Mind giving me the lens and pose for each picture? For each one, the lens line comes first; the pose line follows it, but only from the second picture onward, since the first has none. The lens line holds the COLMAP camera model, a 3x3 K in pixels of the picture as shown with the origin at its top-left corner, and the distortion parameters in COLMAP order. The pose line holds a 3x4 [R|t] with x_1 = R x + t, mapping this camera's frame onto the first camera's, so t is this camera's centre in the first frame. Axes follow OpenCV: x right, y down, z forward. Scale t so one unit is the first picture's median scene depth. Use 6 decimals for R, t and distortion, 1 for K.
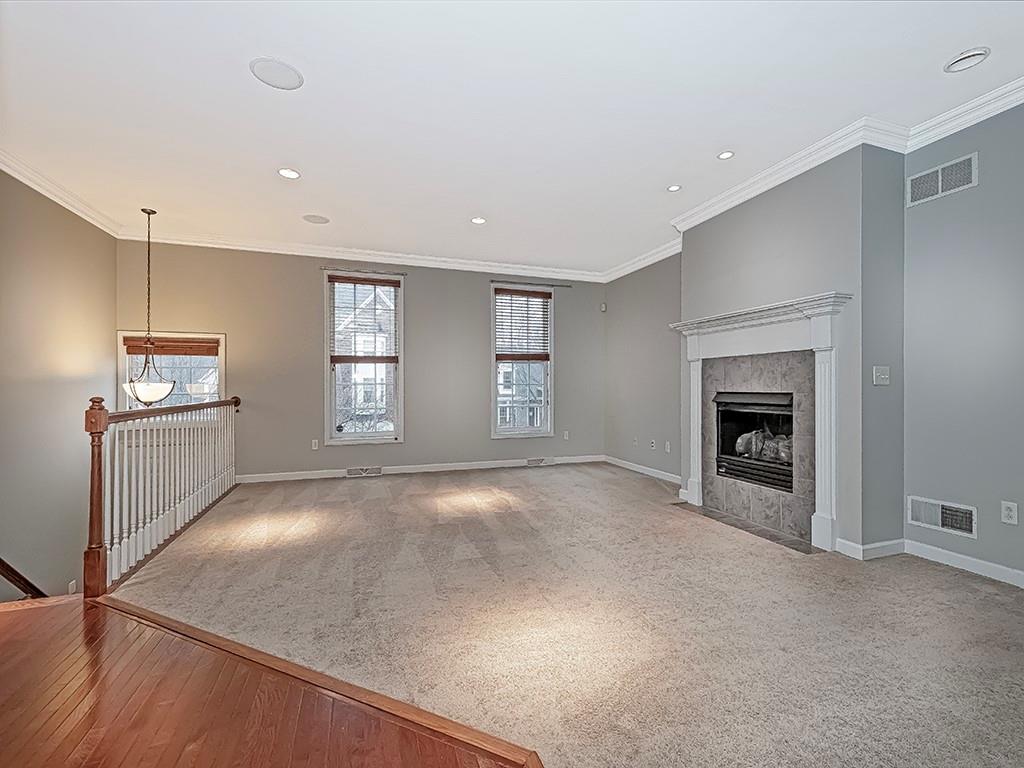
lens RADIAL K [[460.6, 0, 507.4], [0, 460.6, 387.0], [0, 0, 1]] dist [0.009655, -0.000628]
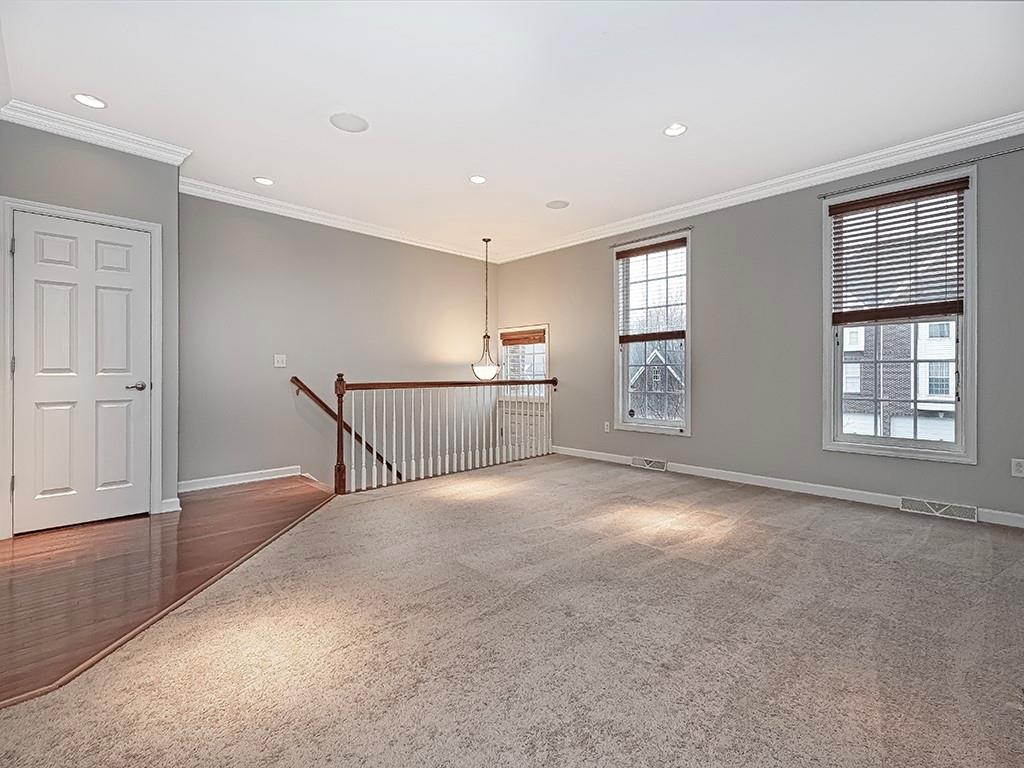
lens RADIAL K [[460.6, 0, 501.6], [0, 460.6, 376.9], [0, 0, 1]] dist [0.009655, -0.000628]
pose [[0.432836, 0.007160, -0.901444, 0.378458], [-0.000279, 0.999969, 0.007809, 0.009951], [0.901473, -0.003128, 0.432825, 0.370394]]
